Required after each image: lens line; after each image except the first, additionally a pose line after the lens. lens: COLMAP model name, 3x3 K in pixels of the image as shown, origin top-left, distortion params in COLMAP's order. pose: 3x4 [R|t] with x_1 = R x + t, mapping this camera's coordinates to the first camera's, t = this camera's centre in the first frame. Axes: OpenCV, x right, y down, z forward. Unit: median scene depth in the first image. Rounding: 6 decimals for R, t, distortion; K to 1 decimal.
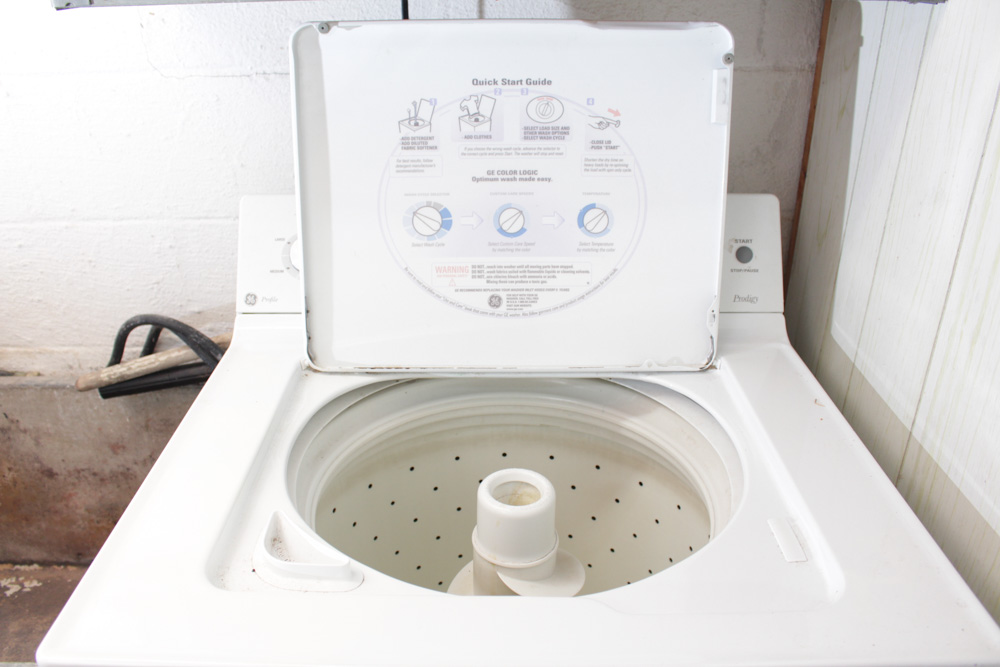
lens RADIAL K [[815.1, 0, 486.1], [0, 815.1, 332.2], [0, 0, 1]] dist [-0.161514, 0.124920]
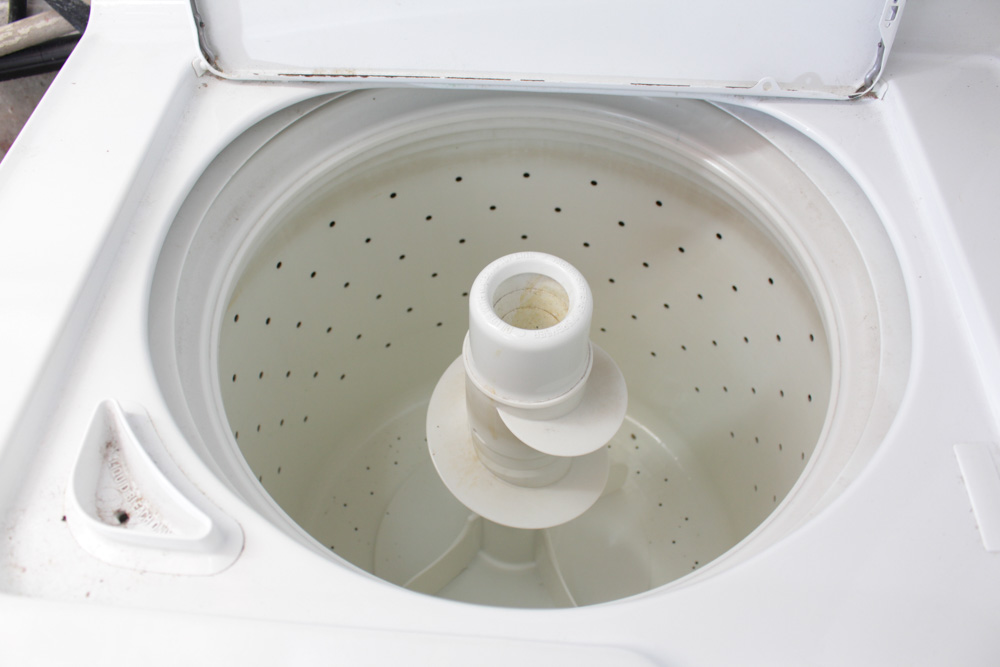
lens RADIAL K [[815.1, 0, 488.3], [0, 815.1, 338.1], [0, 0, 1]] dist [-0.161514, 0.124920]
pose [[0.998366, 0.042025, -0.038718, 0.025507], [-0.018575, 0.879461, 0.475608, -0.064461], [0.054038, -0.474112, 0.878805, 0.361111]]
